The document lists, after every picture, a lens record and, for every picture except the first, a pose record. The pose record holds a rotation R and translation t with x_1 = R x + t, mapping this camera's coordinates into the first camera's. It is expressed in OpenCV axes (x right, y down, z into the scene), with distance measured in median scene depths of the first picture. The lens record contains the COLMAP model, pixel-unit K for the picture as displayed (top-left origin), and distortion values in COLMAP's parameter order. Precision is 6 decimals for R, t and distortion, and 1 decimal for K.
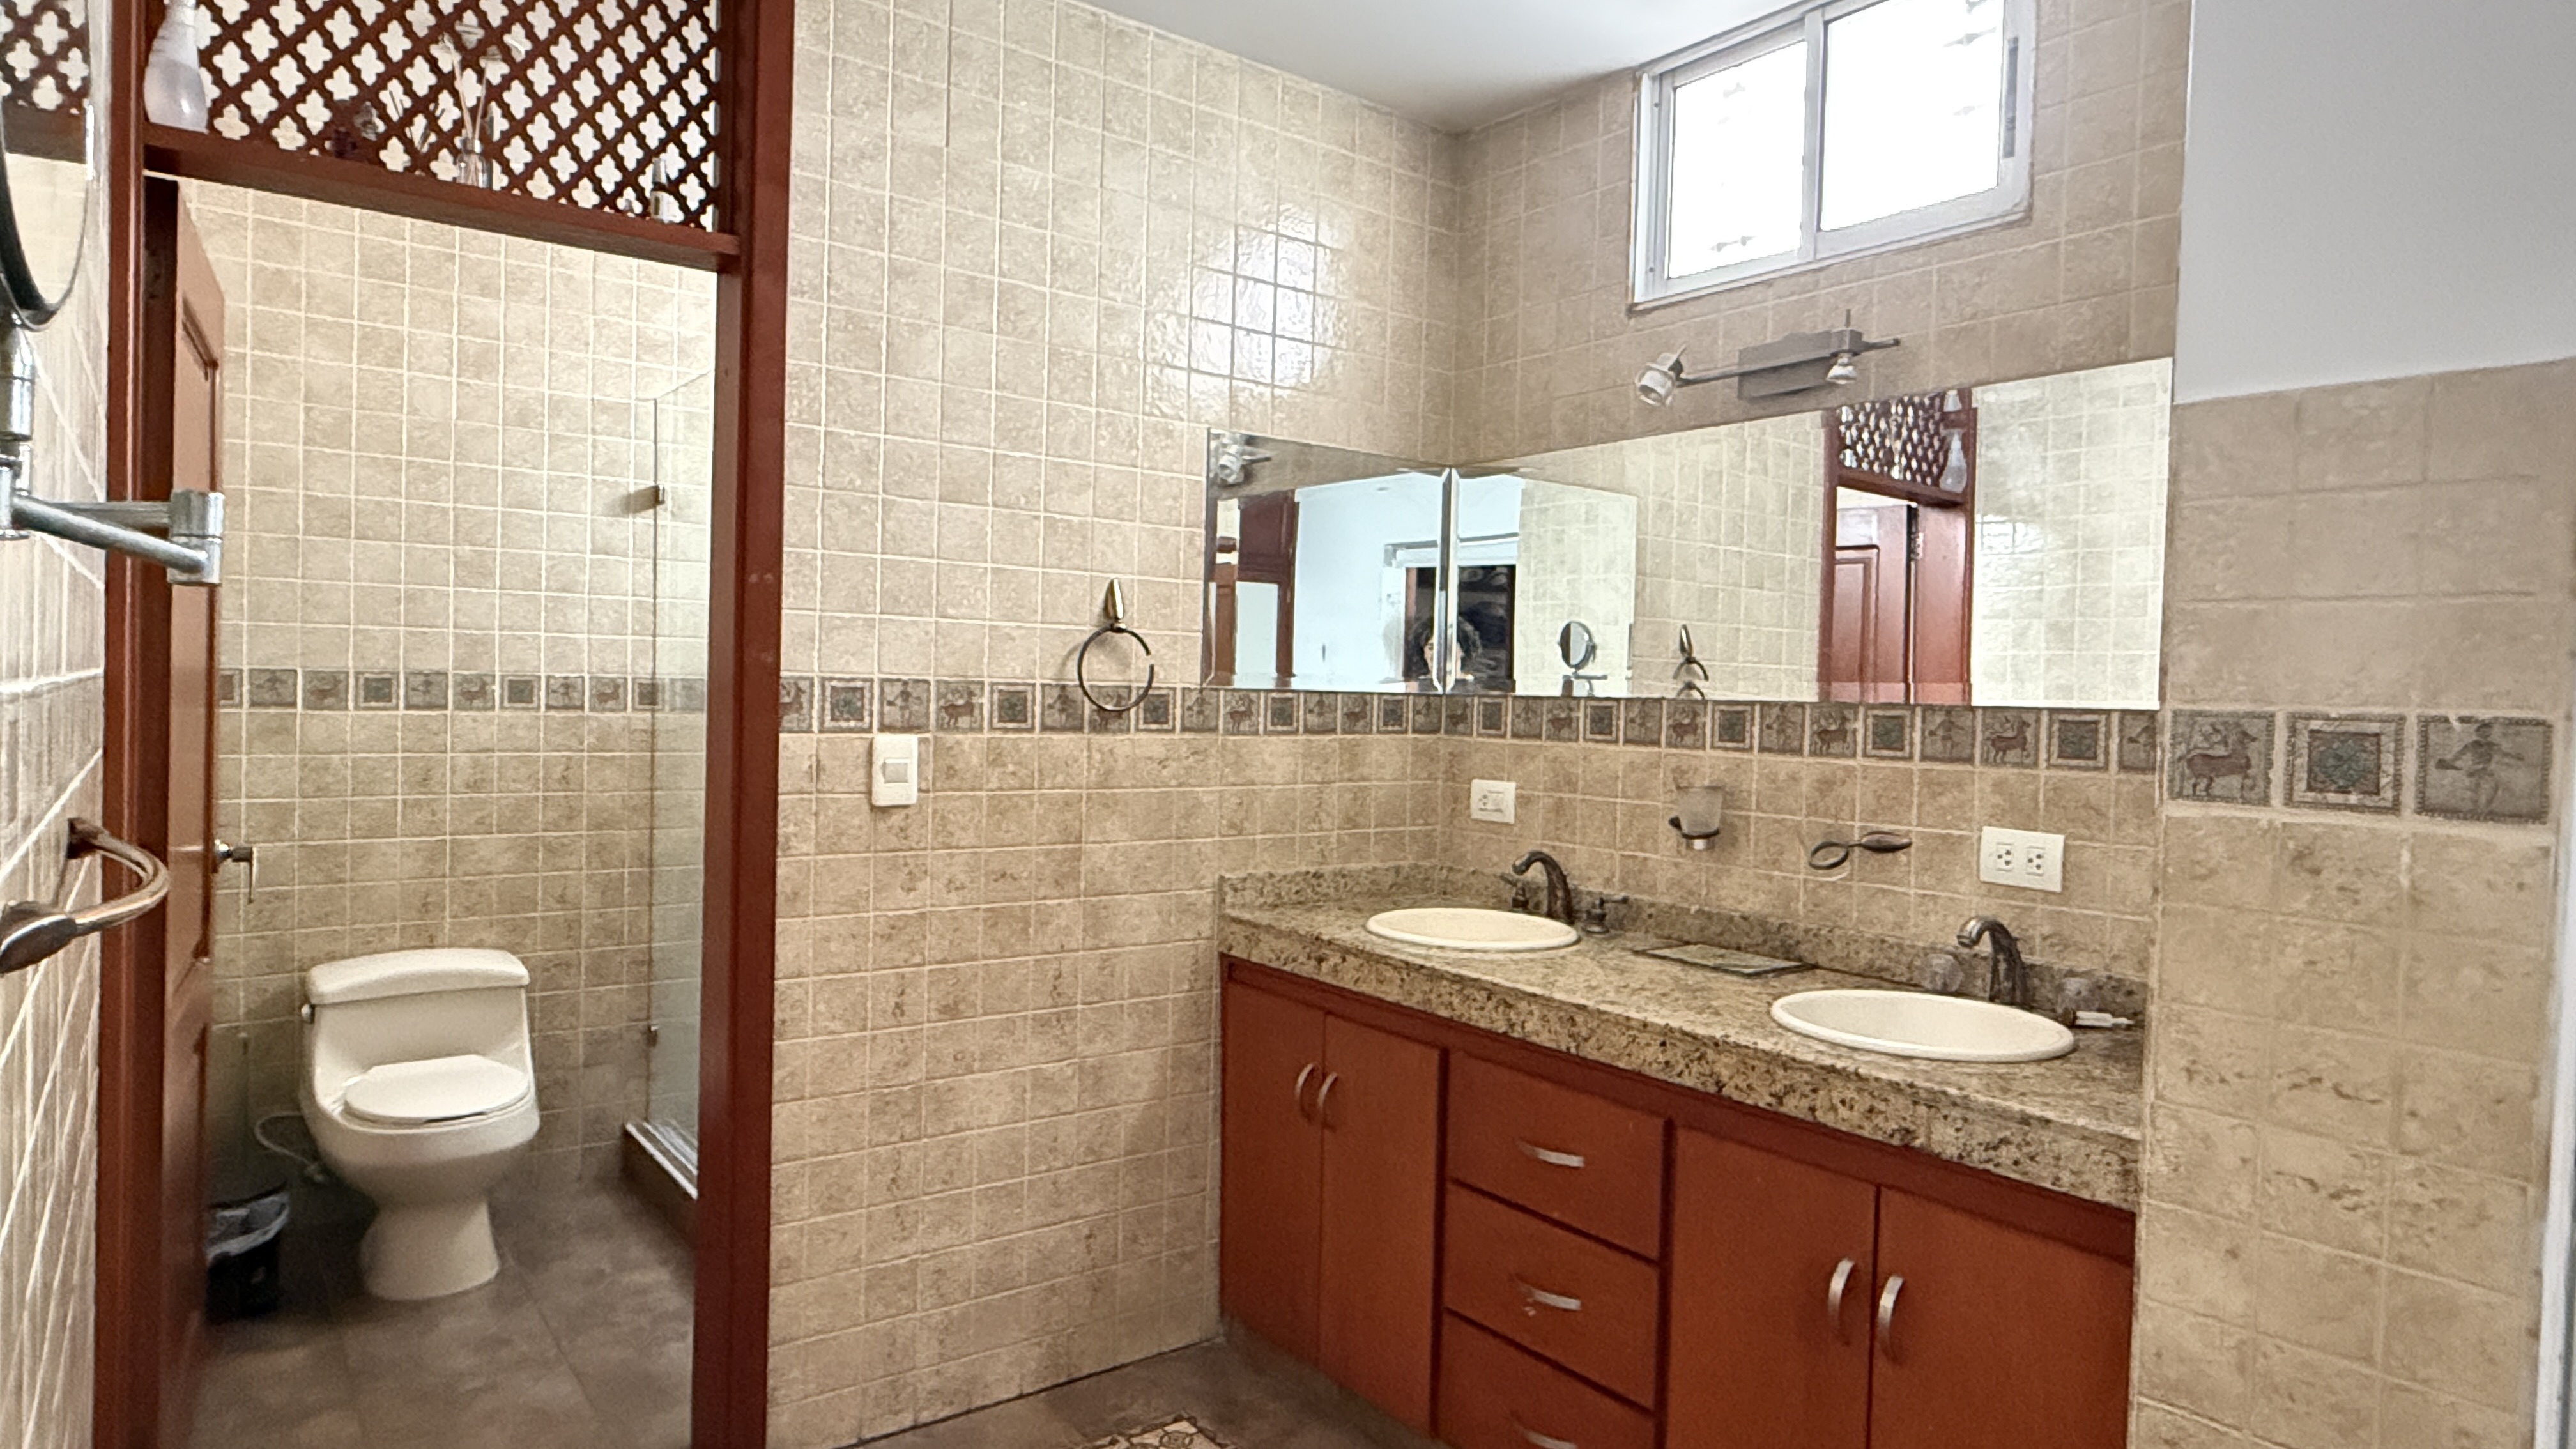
lens RADIAL K [[1461.9, 0, 1281.9], [0, 1461.9, 718.0], [0, 0, 1]] dist [0.000190, -0.000432]
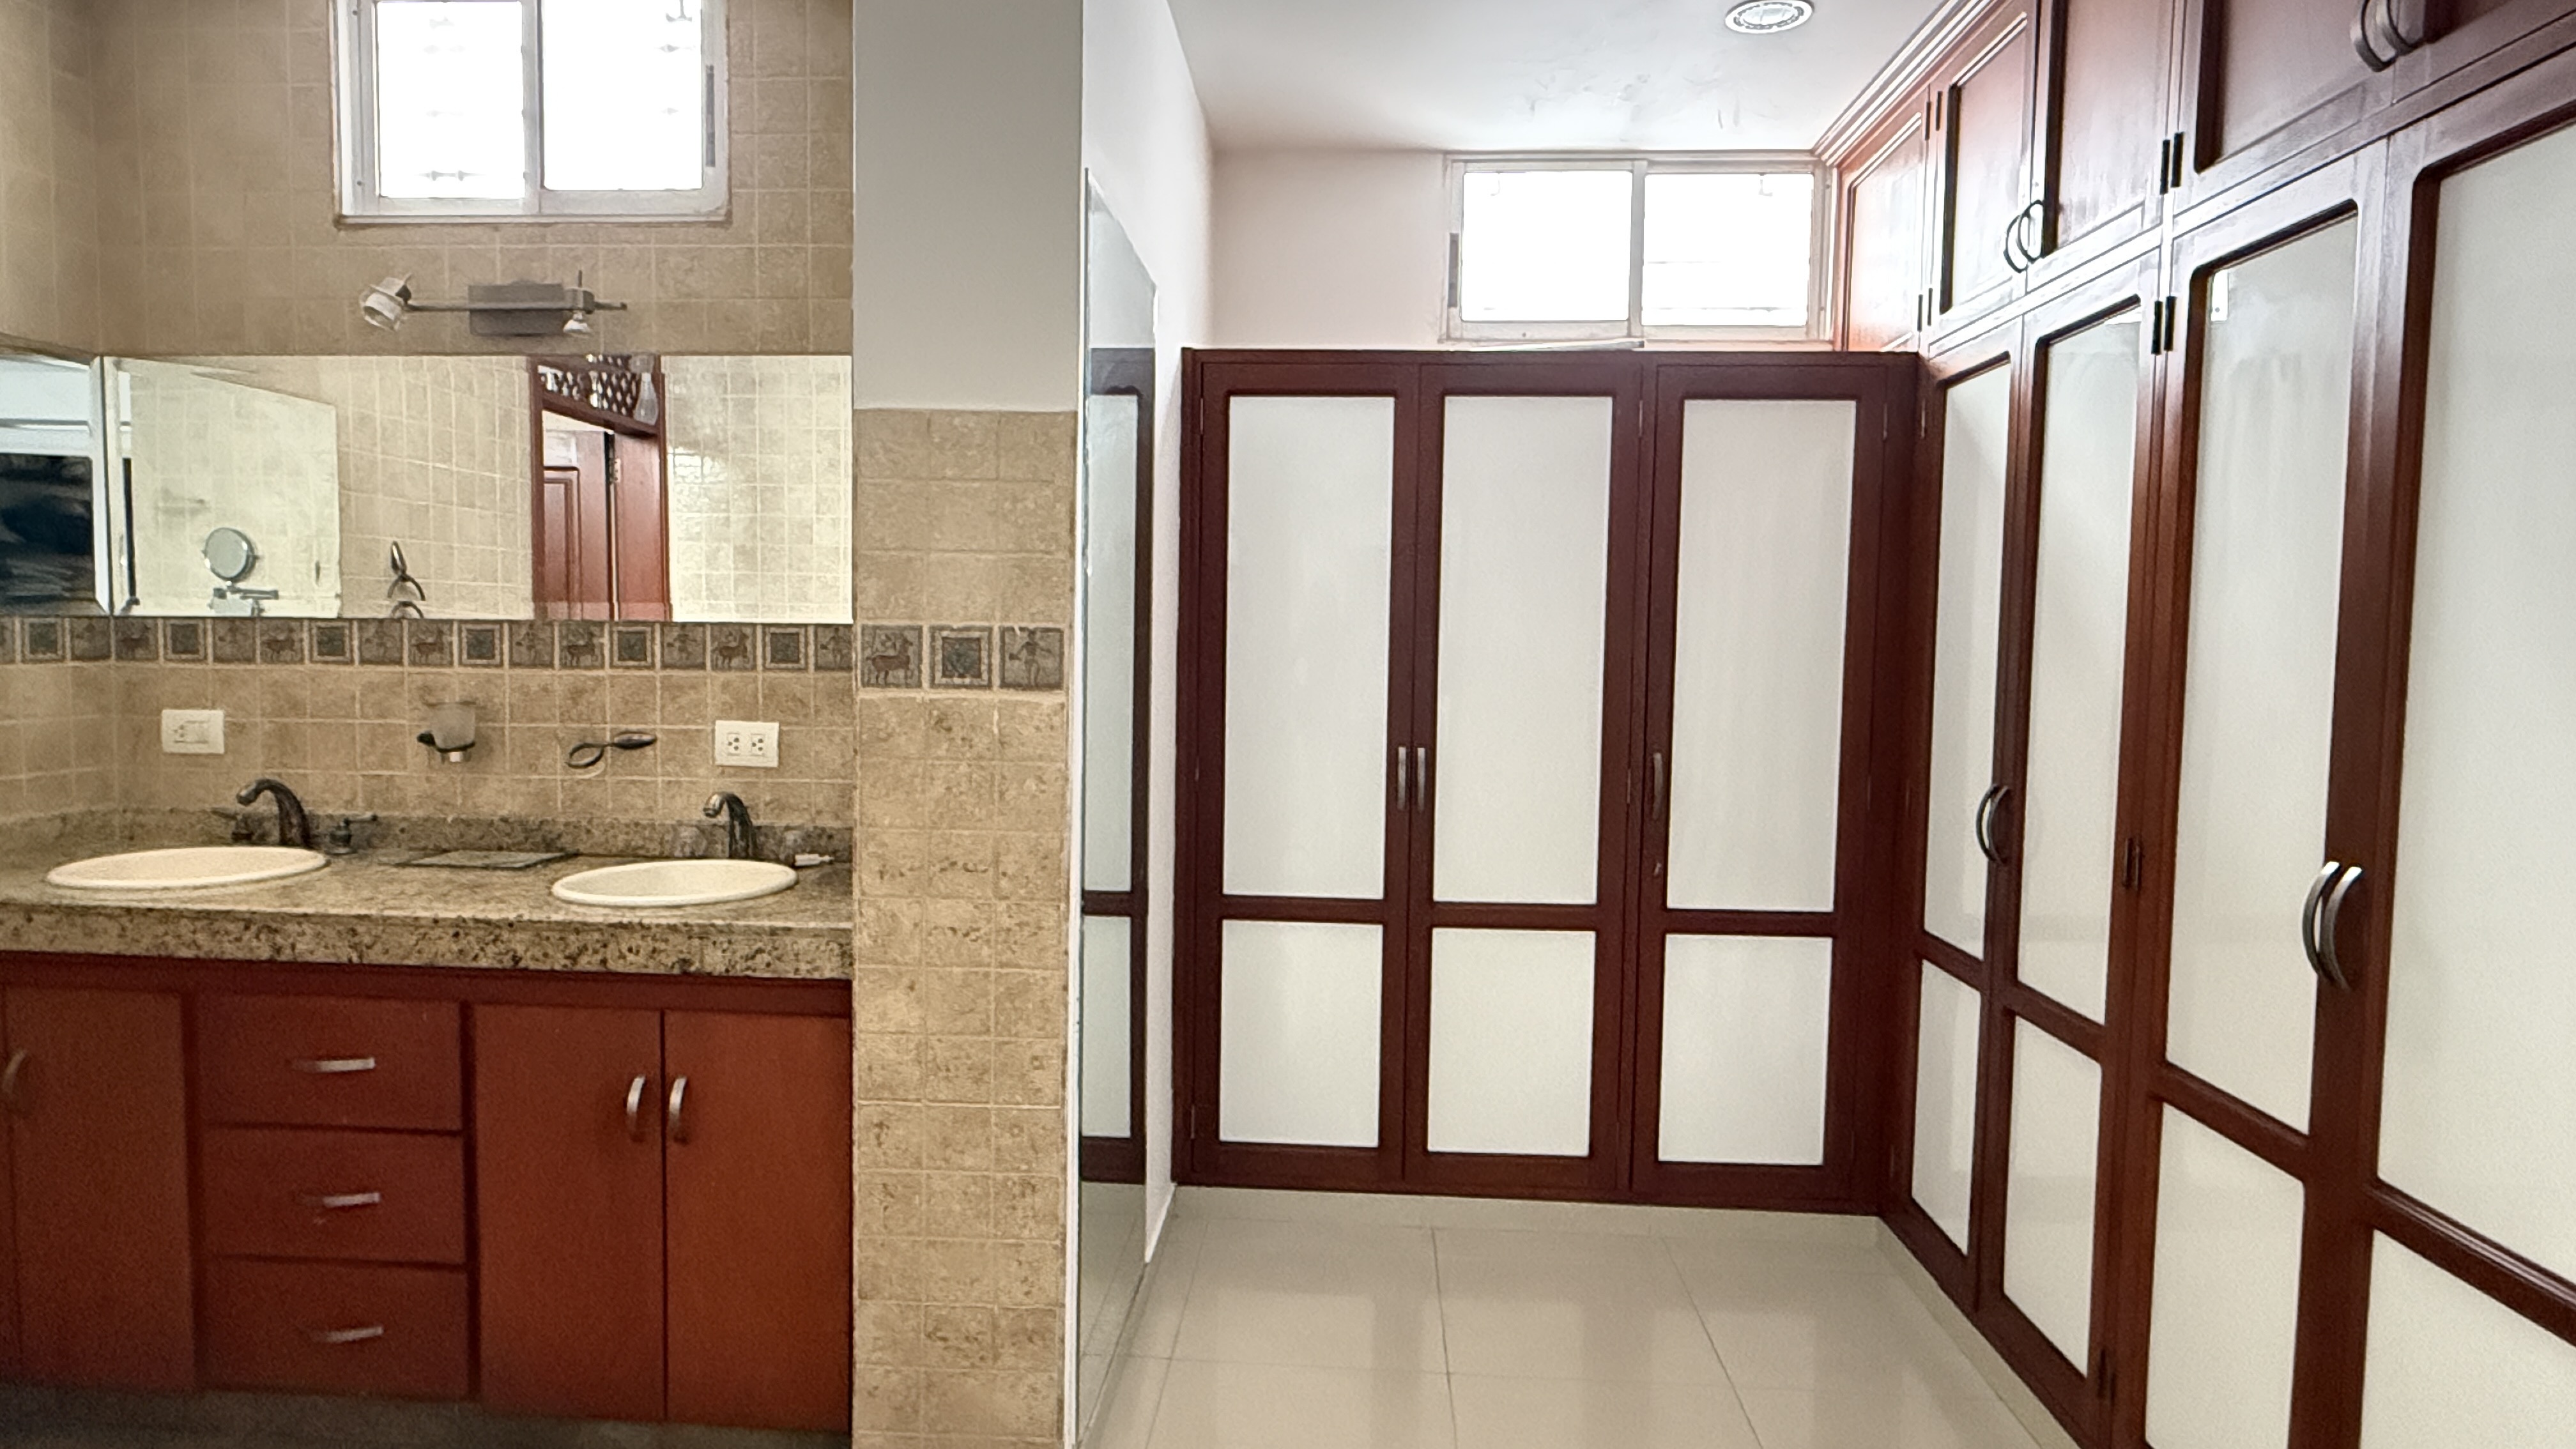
lens RADIAL K [[1461.9, 0, 1281.9], [0, 1461.9, 718.0], [0, 0, 1]] dist [0.000190, -0.000432]
pose [[0.656019, -0.063735, 0.752049, -0.129845], [0.018020, 0.997467, 0.068815, -0.003688], [-0.754529, -0.031592, 0.655506, -0.161277]]
